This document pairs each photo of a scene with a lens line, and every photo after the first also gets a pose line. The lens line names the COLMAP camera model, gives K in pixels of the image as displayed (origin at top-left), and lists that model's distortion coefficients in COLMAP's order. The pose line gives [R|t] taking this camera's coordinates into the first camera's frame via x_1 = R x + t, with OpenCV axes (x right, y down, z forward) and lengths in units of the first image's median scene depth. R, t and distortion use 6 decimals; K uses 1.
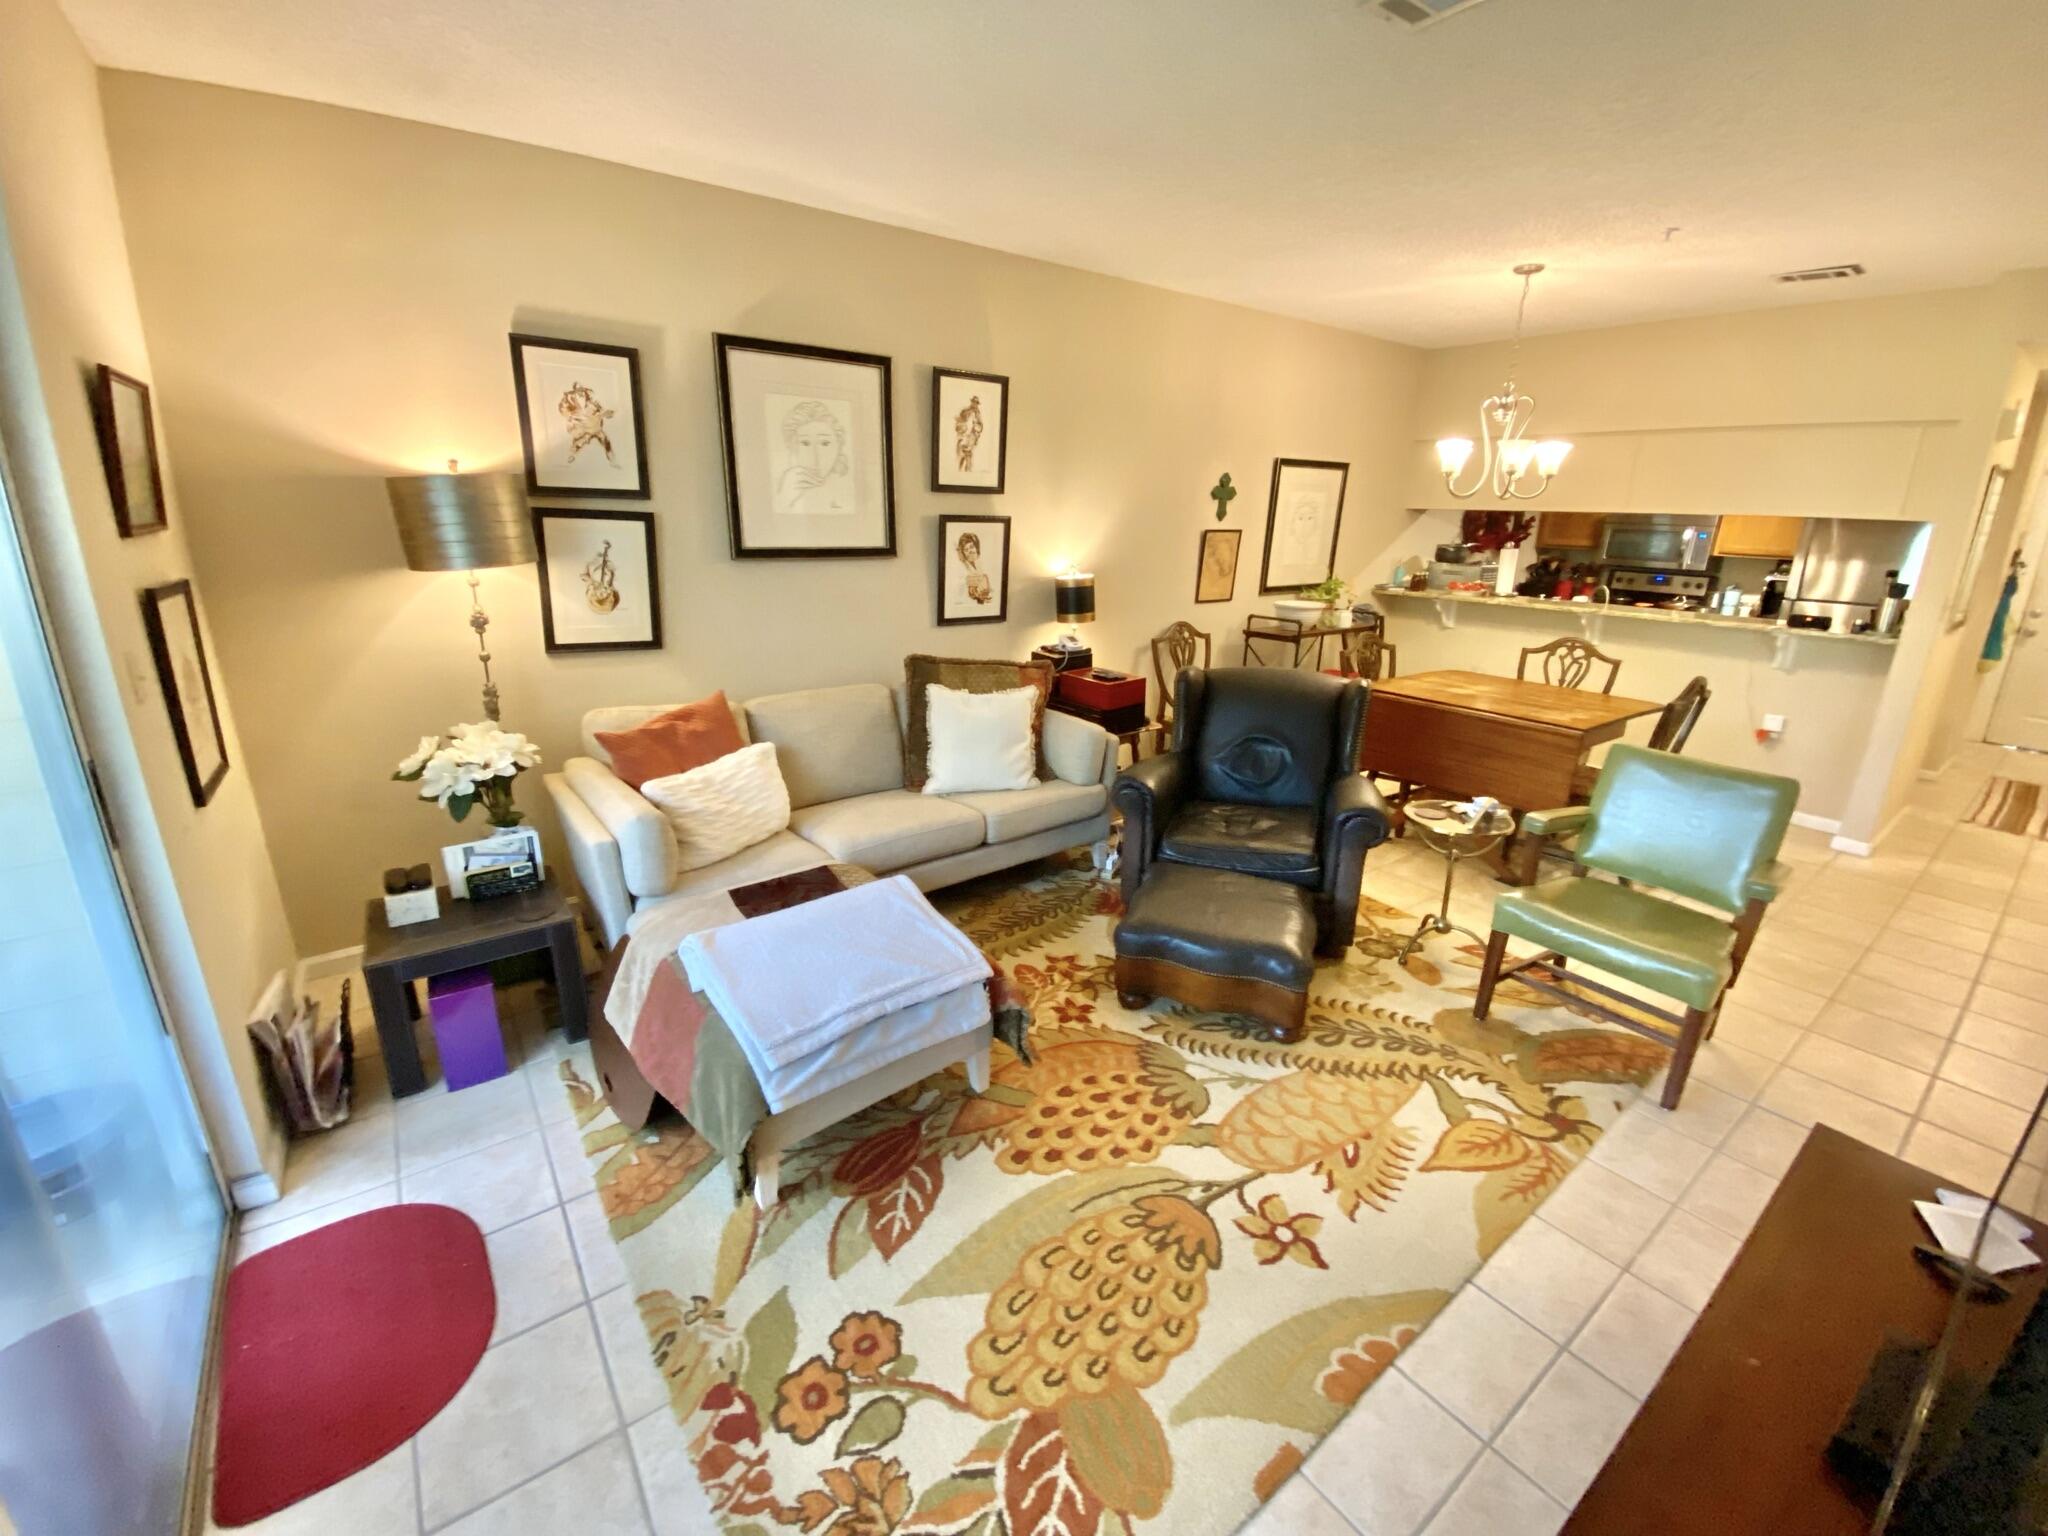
lens RADIAL K [[829.5, 0, 1018.2], [0, 829.5, 761.4], [0, 0, 1]] dist [0.022933, -0.022311]
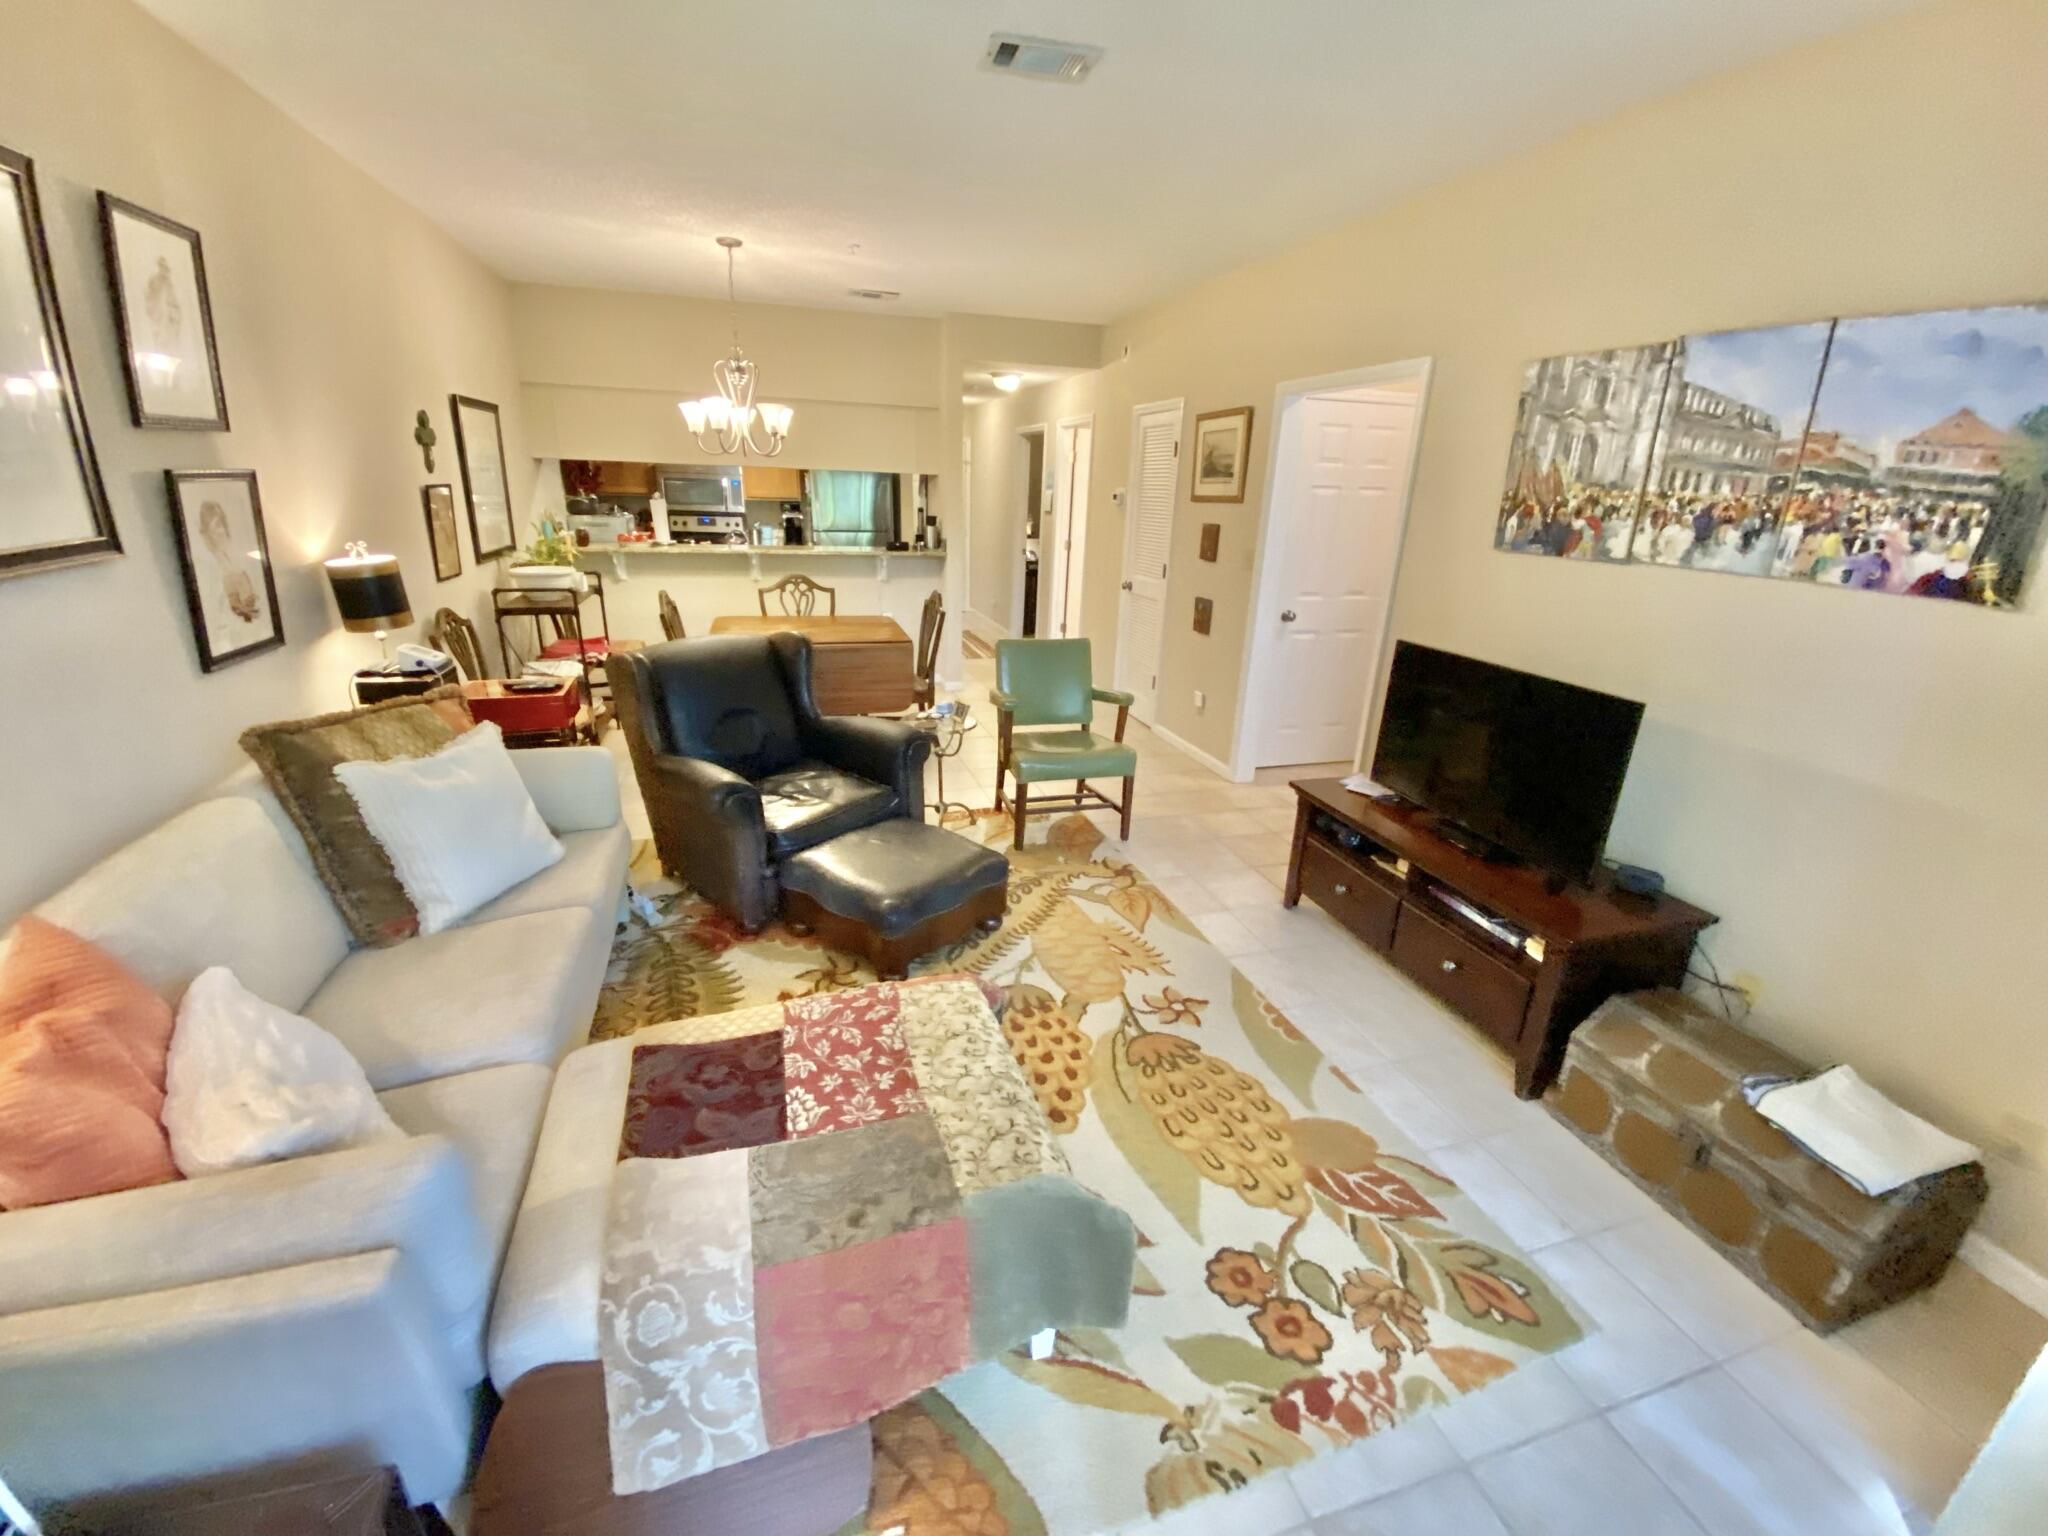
lens RADIAL K [[823.1, 0, 1020.7], [0, 823.1, 761.2], [0, 0, 1]] dist [0.040616, -0.041850]
pose [[0.333712, -0.308902, 0.890627, -0.546691], [0.249810, 0.939987, 0.232420, -0.130360], [-0.908973, 0.144926, 0.390851, 0.396921]]
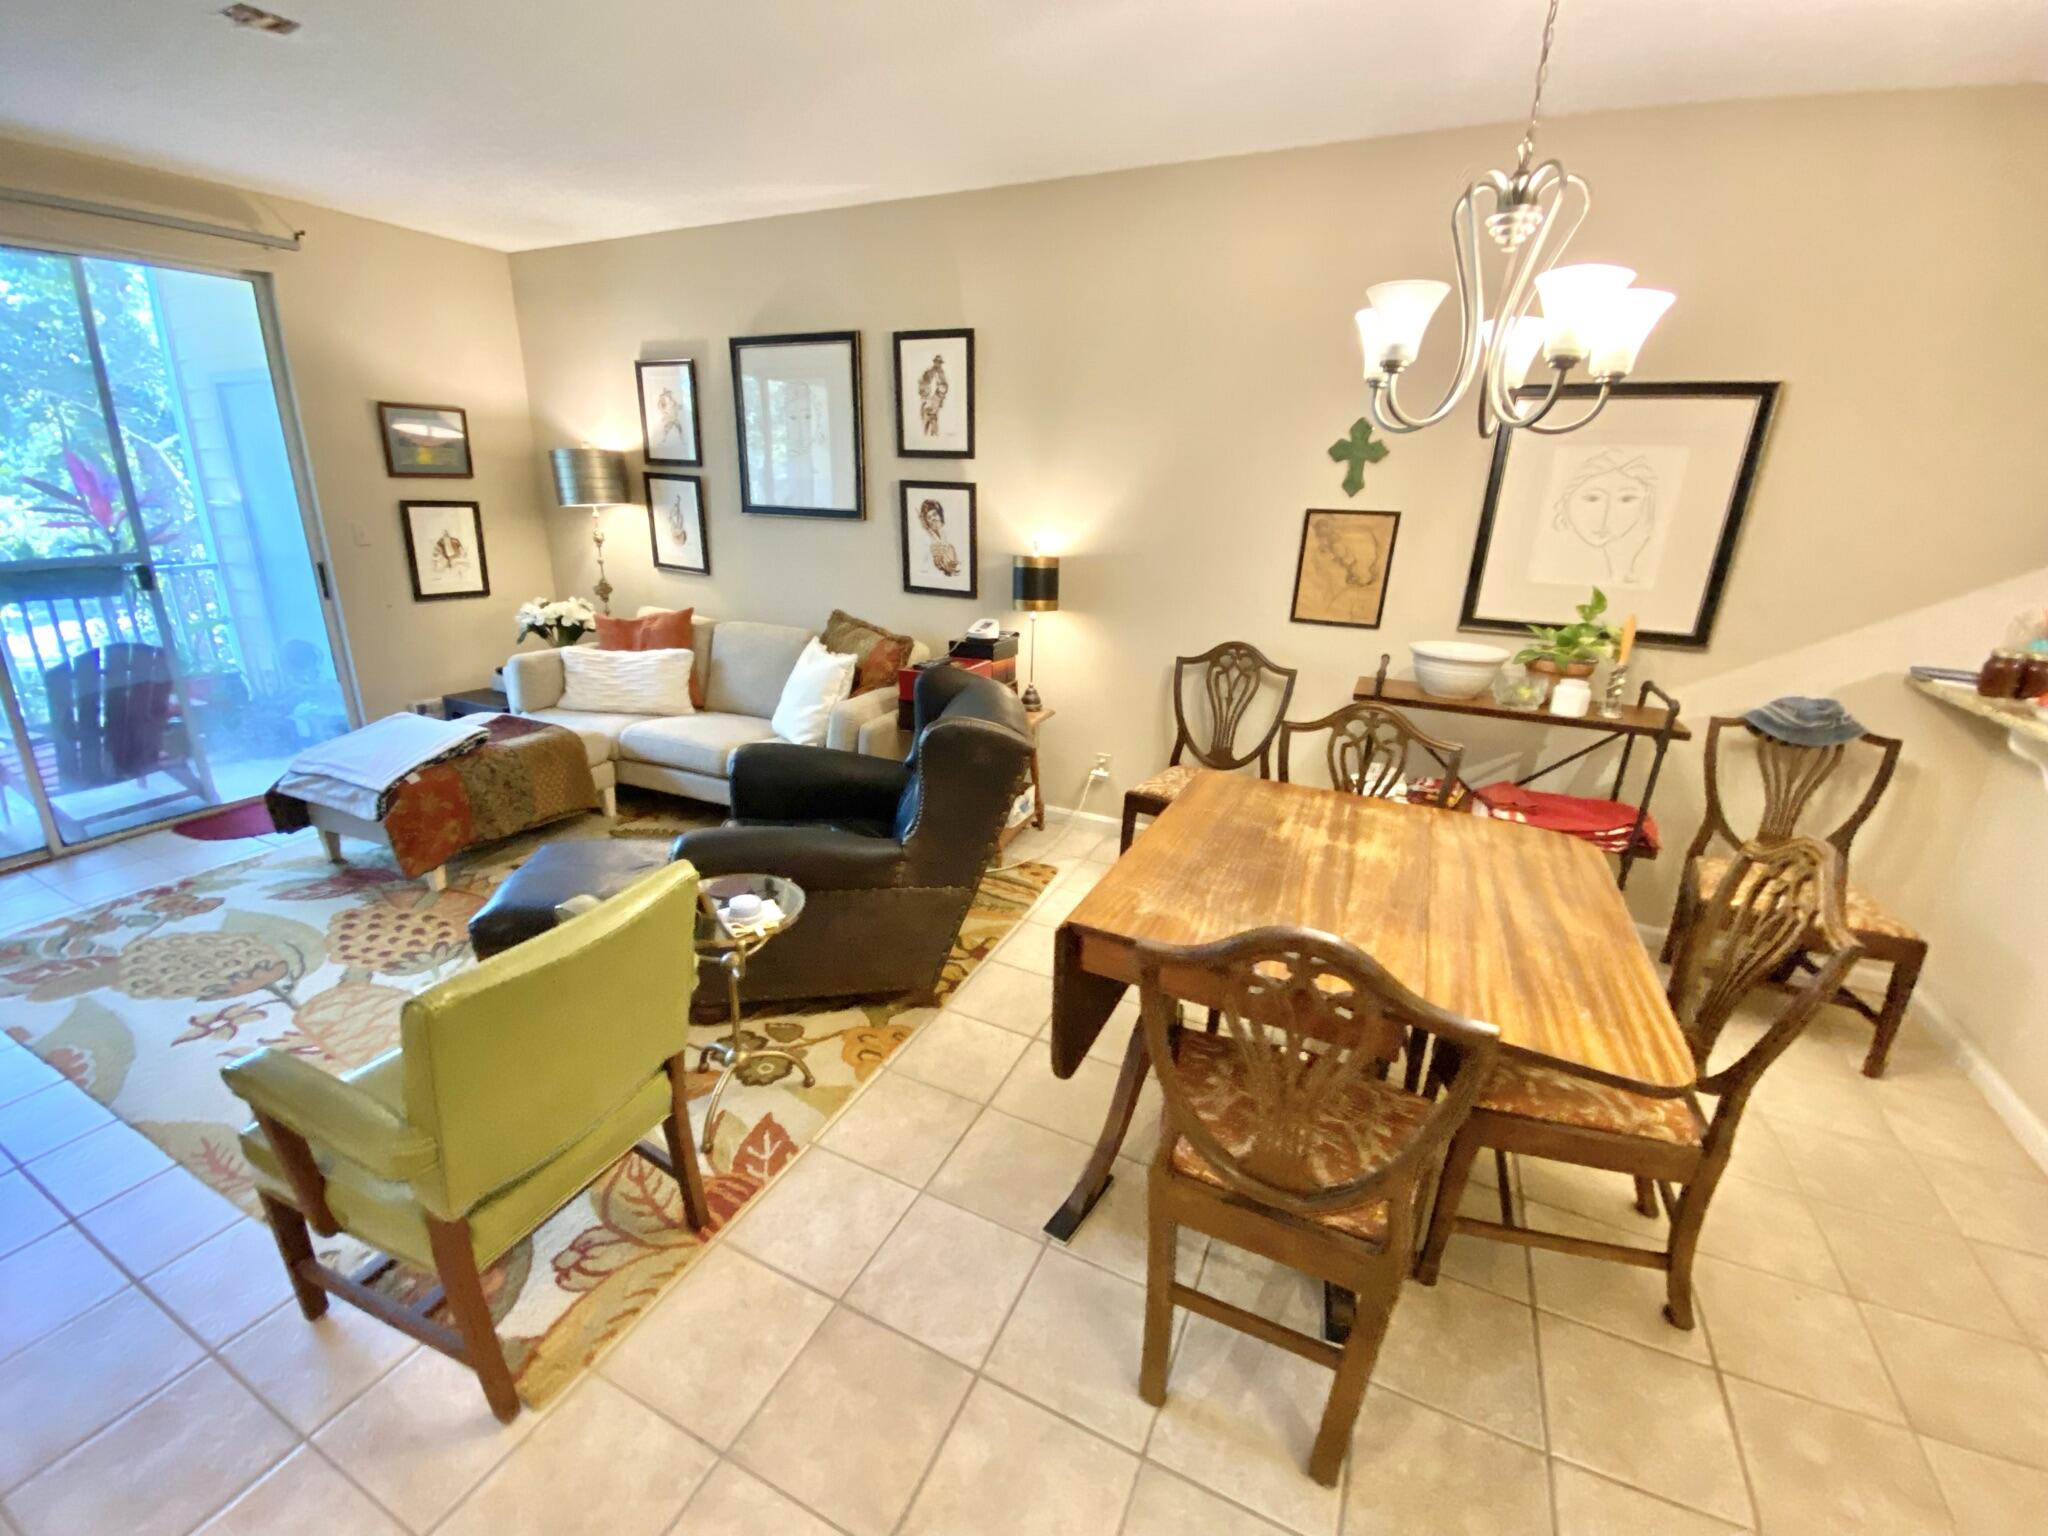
lens RADIAL K [[829.5, 0, 1018.2], [0, 829.5, 761.4], [0, 0, 1]] dist [0.022933, -0.022311]
pose [[0.472541, 0.270468, -0.838780, 1.139601], [-0.274471, 0.949575, 0.151566, -0.205683], [0.837479, 0.158600, 0.522949, 0.805142]]
